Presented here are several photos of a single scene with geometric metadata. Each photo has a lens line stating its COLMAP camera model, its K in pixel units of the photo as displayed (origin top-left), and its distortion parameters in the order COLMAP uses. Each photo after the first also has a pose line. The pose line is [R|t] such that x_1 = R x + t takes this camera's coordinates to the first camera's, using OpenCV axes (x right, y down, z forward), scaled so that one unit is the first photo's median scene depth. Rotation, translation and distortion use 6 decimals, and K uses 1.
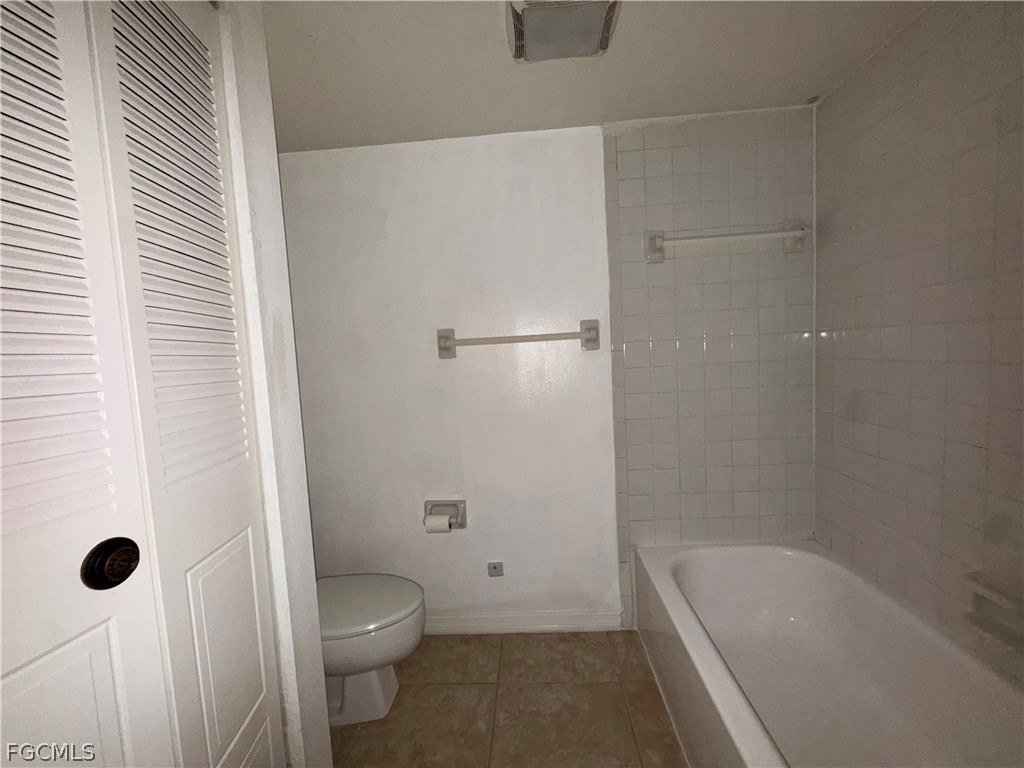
lens RADIAL K [[407.0, 0, 510.3], [0, 407.0, 383.7], [0, 0, 1]] dist [-0.002030, 0.000545]
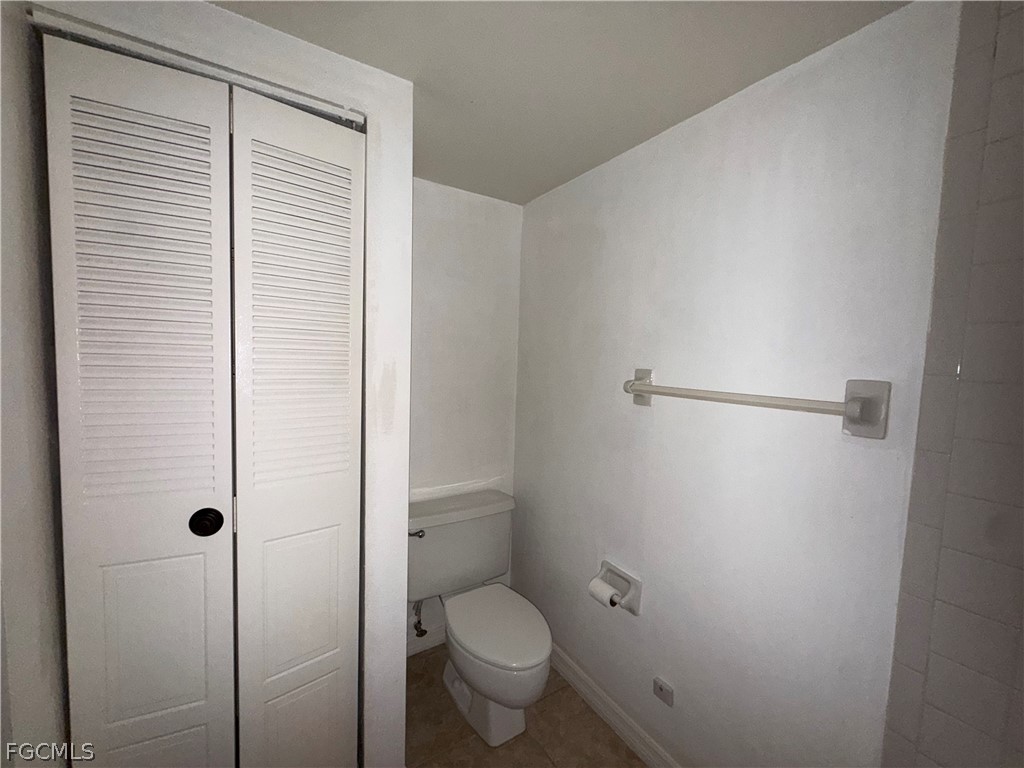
lens RADIAL K [[404.2, 0, 511.5], [0, 404.2, 386.6], [0, 0, 1]] dist [0.000416, 0.000192]
pose [[0.593417, 0.131737, -0.794041, 0.338764], [-0.124565, 0.989661, 0.071100, -0.129477], [0.795198, 0.056717, 0.603692, 0.308434]]
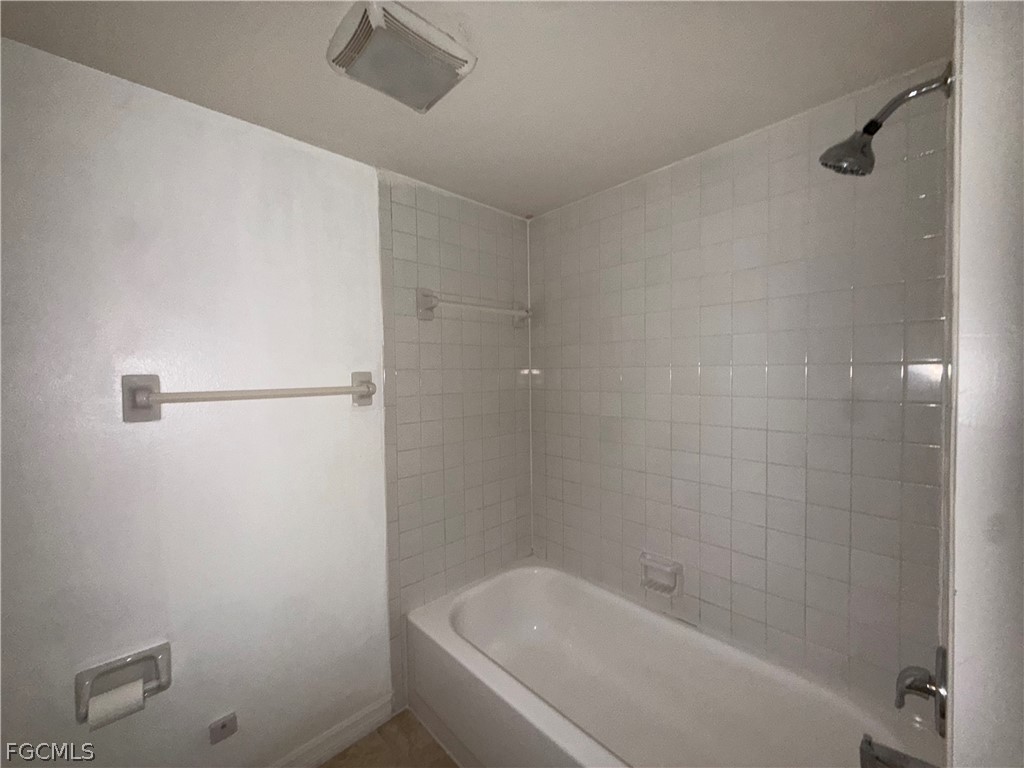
lens RADIAL K [[408.1, 0, 510.5], [0, 408.1, 383.2], [0, 0, 1]] dist [0.002825, -0.000692]
pose [[0.685891, 0.026580, 0.727219, -0.232044], [0.029310, 0.997513, -0.064104, -0.065827], [-0.727114, 0.065283, 0.683406, 0.153195]]
